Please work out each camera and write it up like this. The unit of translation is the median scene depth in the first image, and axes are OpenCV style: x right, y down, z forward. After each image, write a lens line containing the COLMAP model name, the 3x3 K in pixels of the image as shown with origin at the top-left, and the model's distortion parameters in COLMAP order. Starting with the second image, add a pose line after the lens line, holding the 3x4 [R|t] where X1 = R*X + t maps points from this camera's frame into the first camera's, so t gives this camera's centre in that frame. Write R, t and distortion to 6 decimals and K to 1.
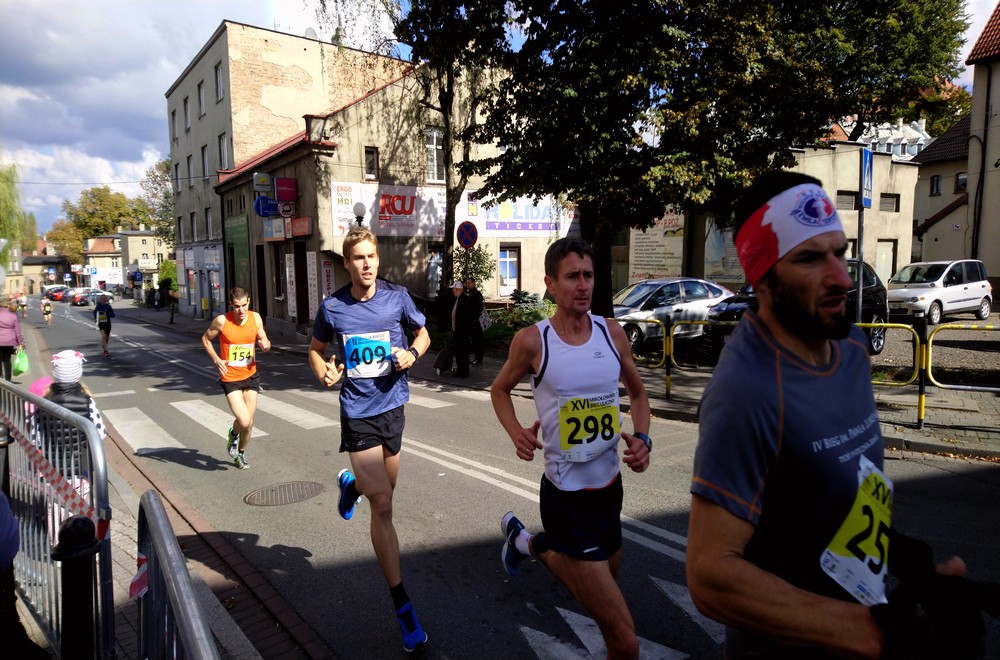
lens RADIAL K [[633.5, 0, 515.9], [0, 633.5, 329.3], [0, 0, 1]] dist [0.165558, -0.198212]
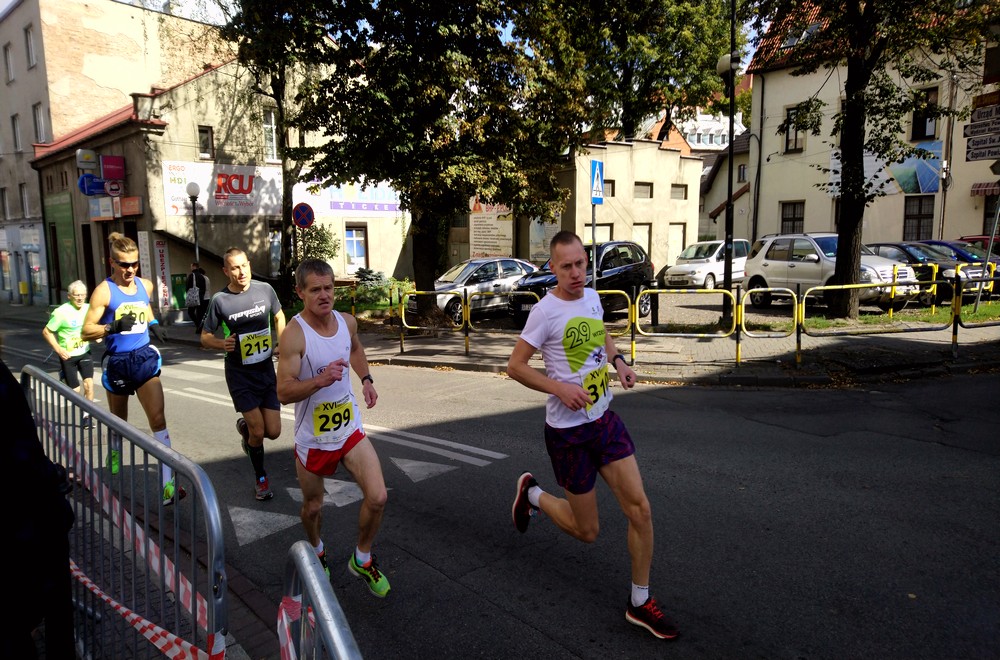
lens RADIAL K [[648.9, 0, 515.1], [0, 648.9, 331.8], [0, 0, 1]] dist [0.047465, -0.044663]
pose [[0.979648, -0.030388, 0.198410, 0.034633], [0.023150, 0.998983, 0.038702, 0.007035], [-0.199384, -0.033321, 0.979355, -0.099144]]
